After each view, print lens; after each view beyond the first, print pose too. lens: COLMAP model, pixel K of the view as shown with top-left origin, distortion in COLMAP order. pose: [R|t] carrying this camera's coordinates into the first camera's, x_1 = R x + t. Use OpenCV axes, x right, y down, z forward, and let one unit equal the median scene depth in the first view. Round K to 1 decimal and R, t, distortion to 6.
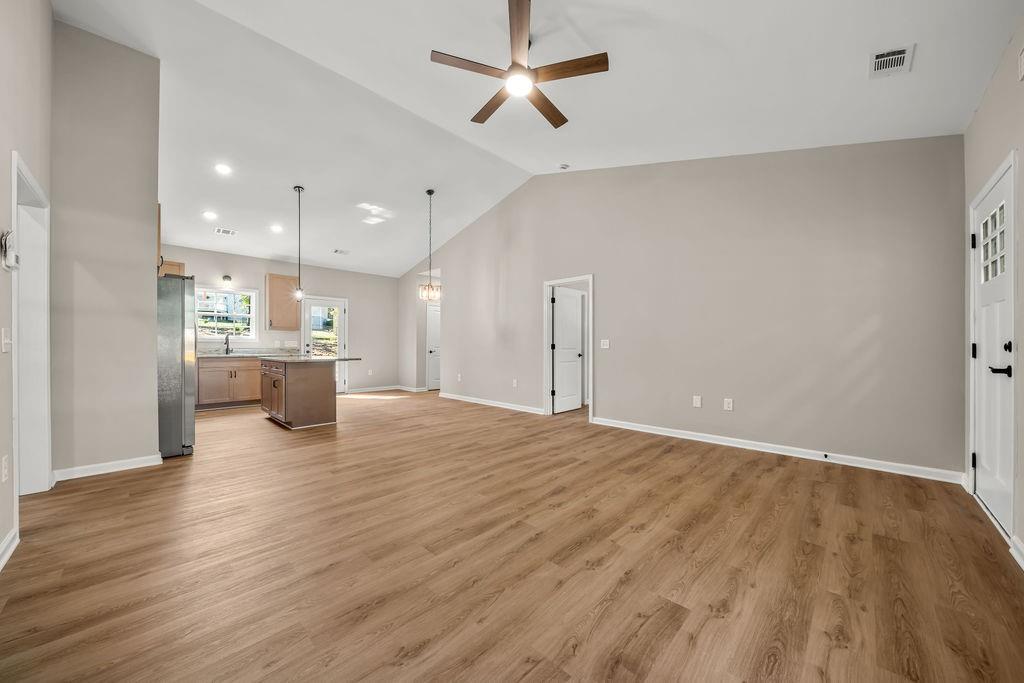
lens RADIAL K [[366.7, 0, 513.7], [0, 366.7, 346.5], [0, 0, 1]] dist [-0.006138, 0.000030]
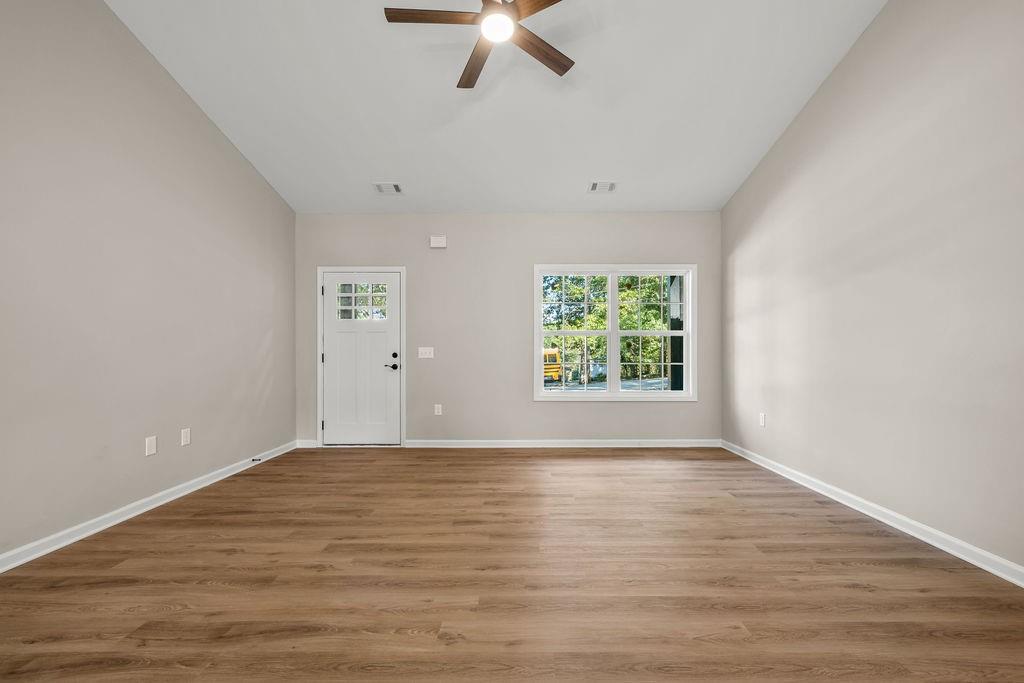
lens RADIAL K [[422.3, 0, 517.5], [0, 422.3, 354.4], [0, 0, 1]] dist [0.000224, 0.000527]
pose [[-0.691360, 0.000867, 0.722510, -0.645635], [0.002505, 0.999996, 0.001197, -0.004644], [-0.722506, 0.002637, -0.691359, 1.520365]]
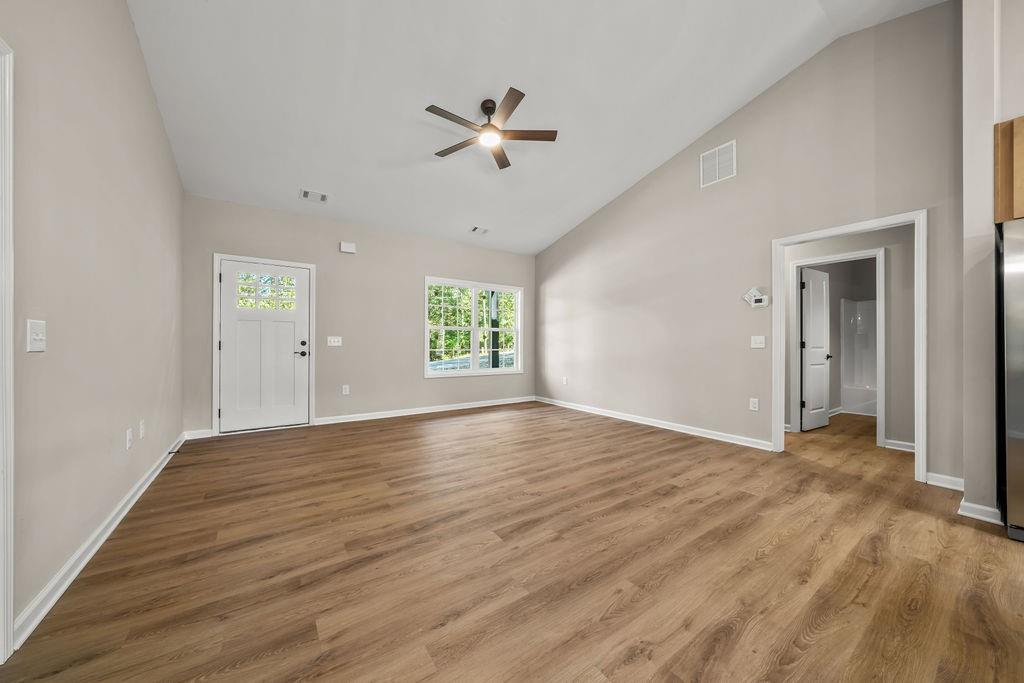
lens RADIAL K [[355.4, 0, 512.0], [0, 355.4, 341.5], [0, 0, 1]] dist [-0.001099, -0.000127]
pose [[-0.980868, -0.002616, 0.194655, -0.290291], [-0.003784, 0.999977, -0.005632, -0.002426], [-0.194636, -0.006260, -0.980856, 2.080737]]
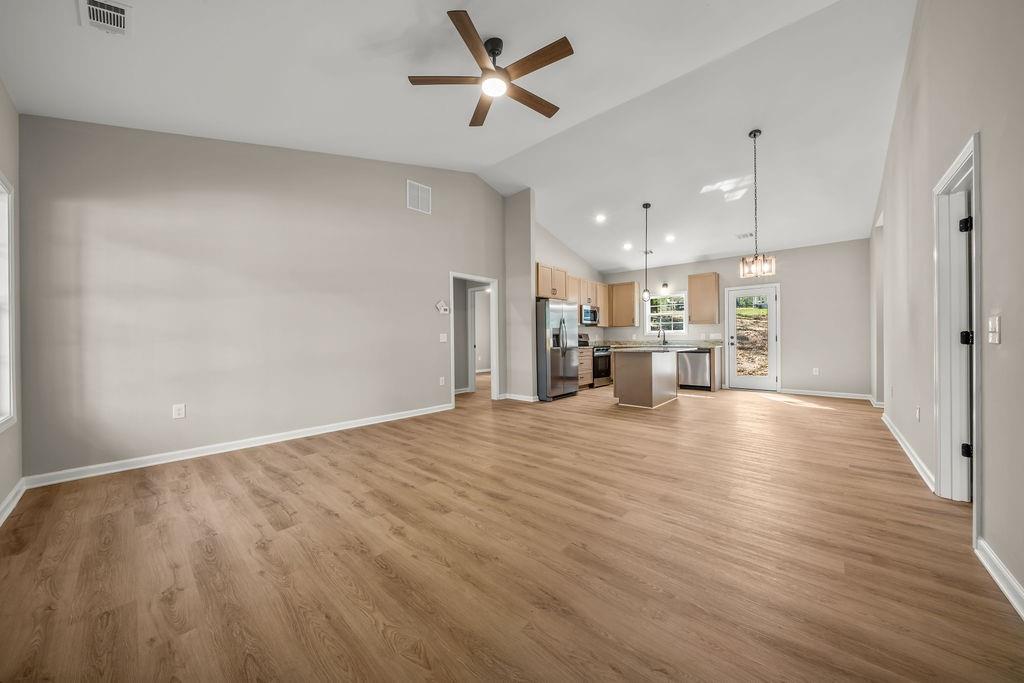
lens RADIAL K [[348.8, 0, 514.6], [0, 348.8, 341.5], [0, 0, 1]] dist [-0.005640, -0.000099]
pose [[0.033932, 0.004313, -0.999415, 0.946800], [0.005773, 0.999973, 0.004511, -0.000071], [0.999407, -0.005922, 0.033907, 0.962423]]
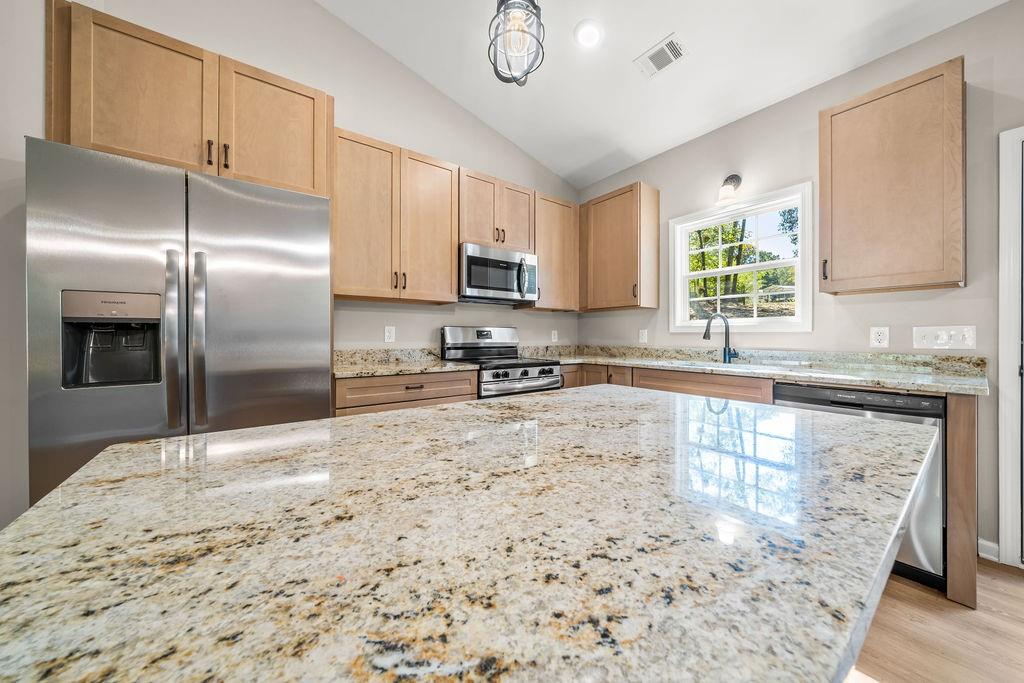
lens RADIAL K [[348.8, 0, 514.6], [0, 348.8, 341.5], [0, 0, 1]] dist [-0.005640, -0.000099]
pose [[-0.172740, 0.016484, -0.984830, -0.775496], [0.000770, 0.999862, 0.016600, -0.021602], [0.984967, 0.002109, -0.172728, 1.848502]]
